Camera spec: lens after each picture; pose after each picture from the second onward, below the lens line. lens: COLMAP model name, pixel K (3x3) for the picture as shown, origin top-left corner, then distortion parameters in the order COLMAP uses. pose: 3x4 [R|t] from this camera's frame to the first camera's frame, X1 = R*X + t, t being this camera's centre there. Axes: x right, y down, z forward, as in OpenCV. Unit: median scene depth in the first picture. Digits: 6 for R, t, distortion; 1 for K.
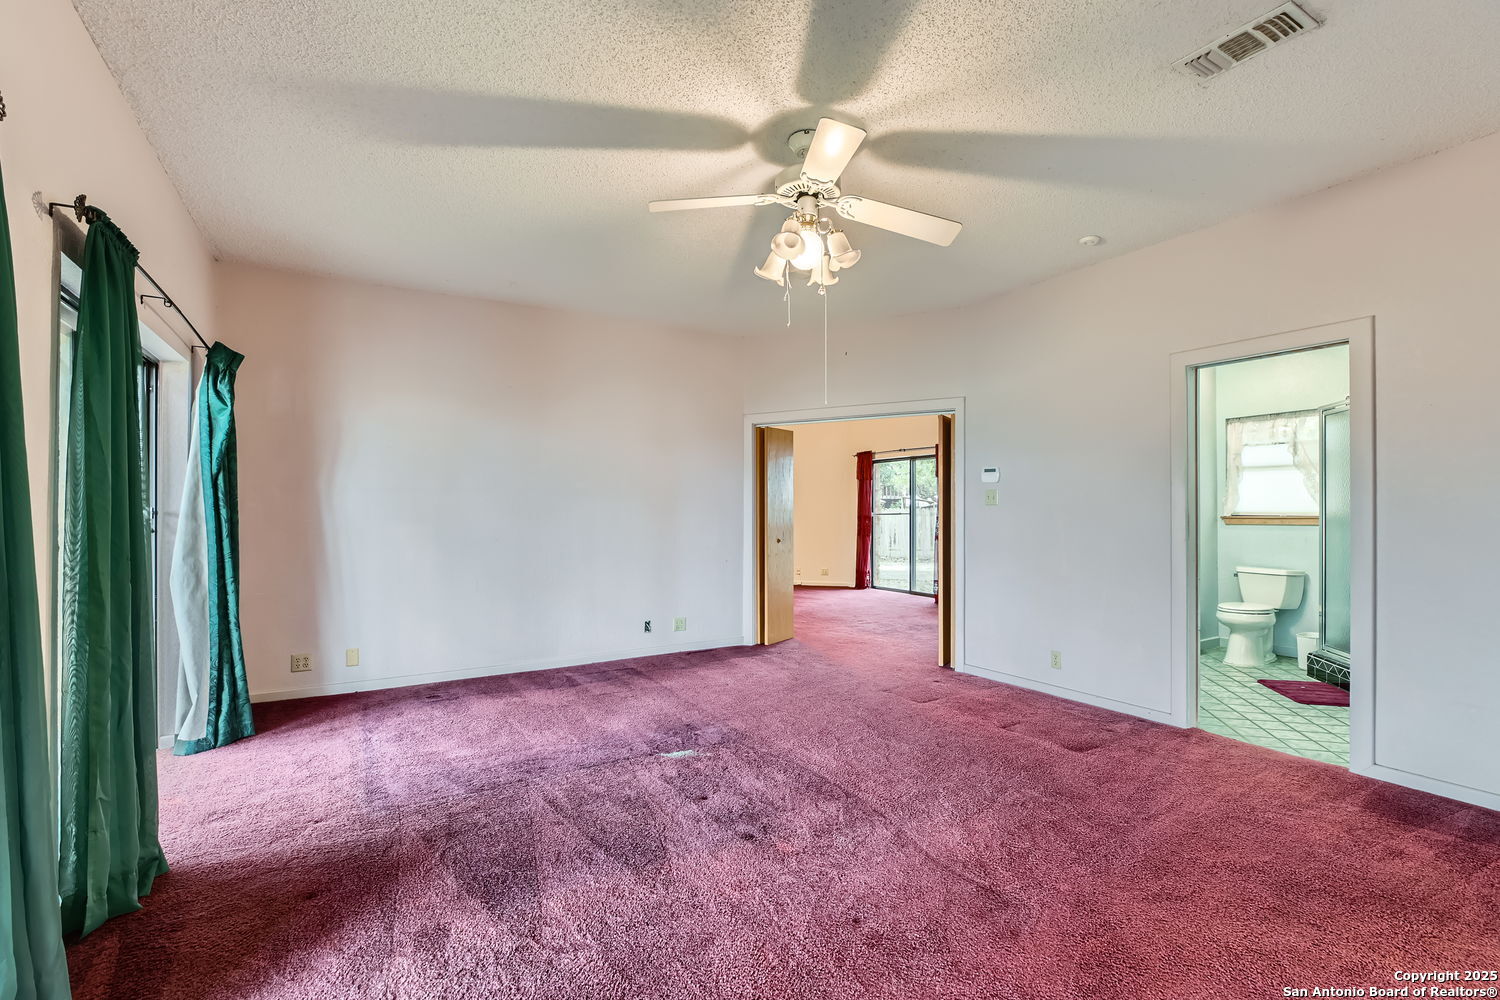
lens RADIAL K [[681.2, 0, 750.9], [0, 681.2, 499.2], [0, 0, 1]] dist [-0.002614, -0.000296]
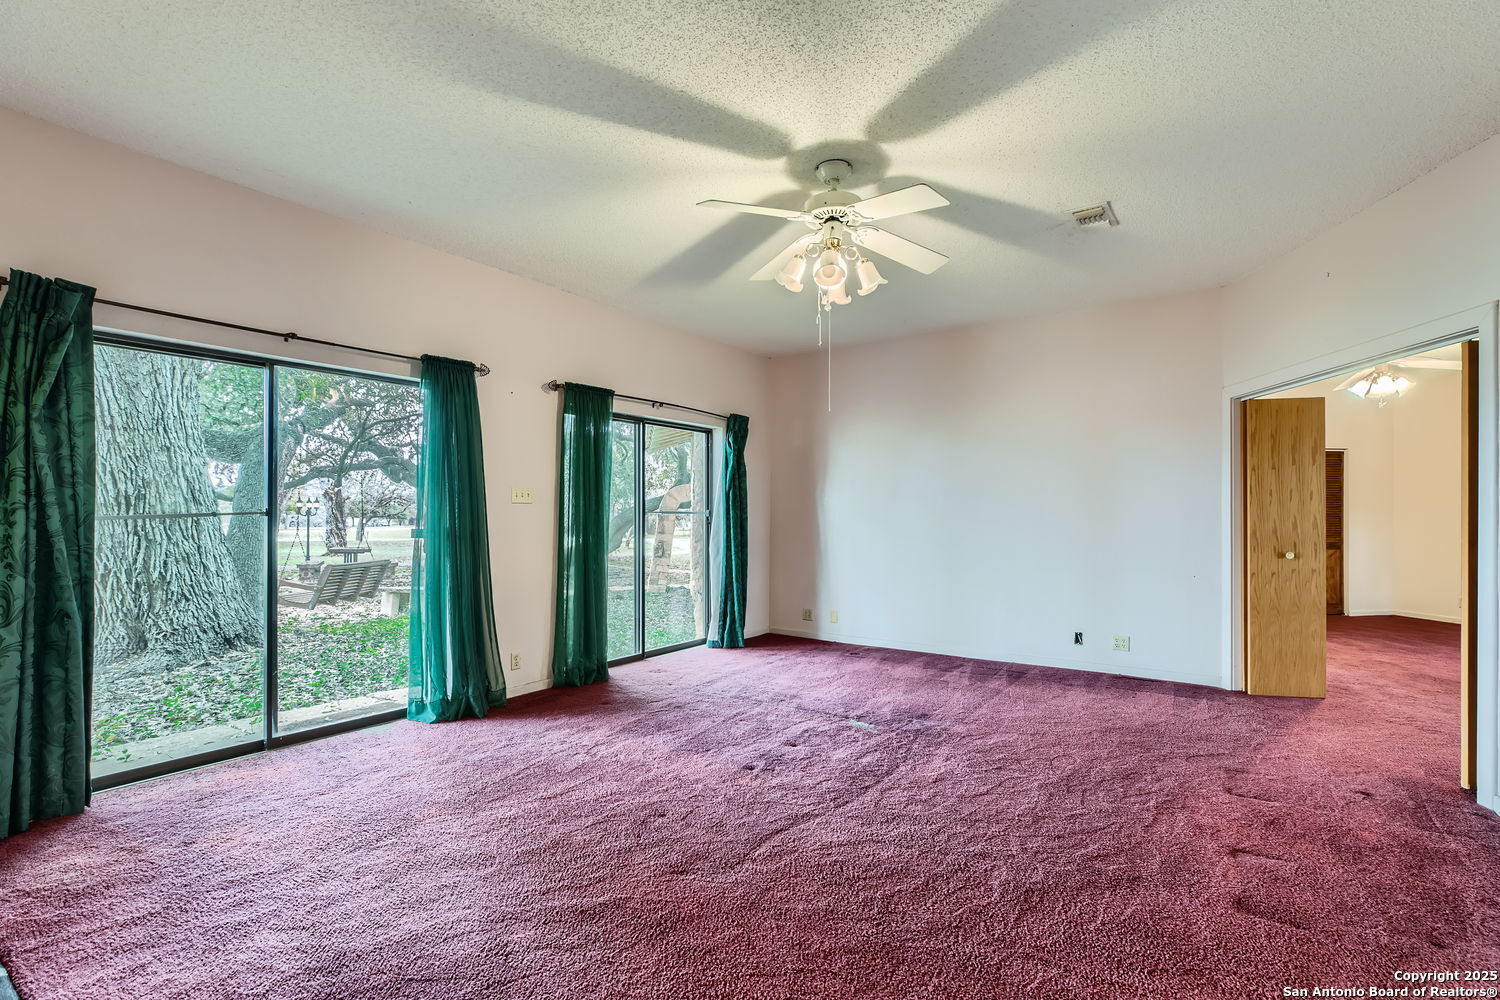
lens RADIAL K [[681.2, 0, 738.2], [0, 681.2, 506.4], [0, 0, 1]] dist [-0.002614, -0.000296]
pose [[0.405302, -0.008825, -0.914140, 0.798169], [0.010042, 0.999936, -0.005201, 0.016195], [0.914128, -0.007072, 0.405364, 0.337924]]
